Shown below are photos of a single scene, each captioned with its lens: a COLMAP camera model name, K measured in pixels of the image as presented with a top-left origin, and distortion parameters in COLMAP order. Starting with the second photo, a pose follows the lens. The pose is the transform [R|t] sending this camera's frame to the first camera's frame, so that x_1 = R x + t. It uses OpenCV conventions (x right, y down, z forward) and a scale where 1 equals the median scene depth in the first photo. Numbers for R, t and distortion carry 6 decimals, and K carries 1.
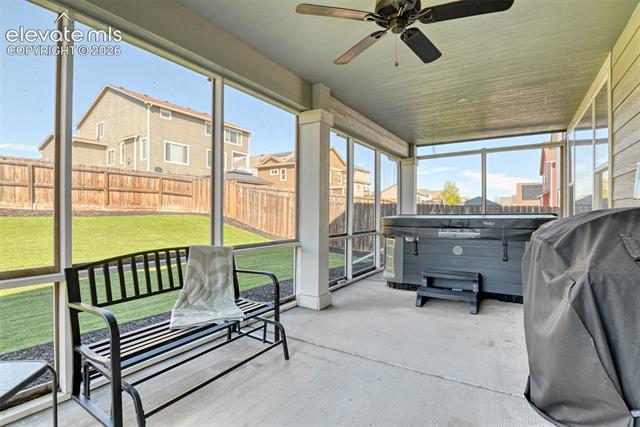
lens RADIAL K [[320.5, 0, 318.9], [0, 320.5, 213.6], [0, 0, 1]] dist [-0.026954, 0.000162]
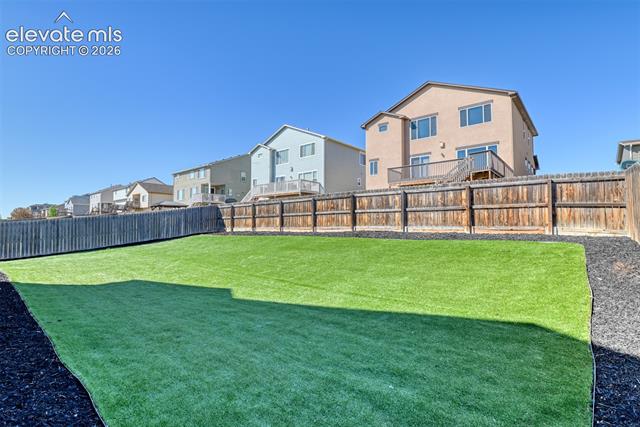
lens RADIAL K [[320.5, 0, 318.6], [0, 320.5, 216.2], [0, 0, 1]] dist [-0.026954, 0.000162]
pose [[-0.160060, -0.036866, -0.986419, 0.209556], [-0.007810, 0.999318, -0.036081, -0.019705], [0.987076, 0.001929, -0.160238, 0.687460]]
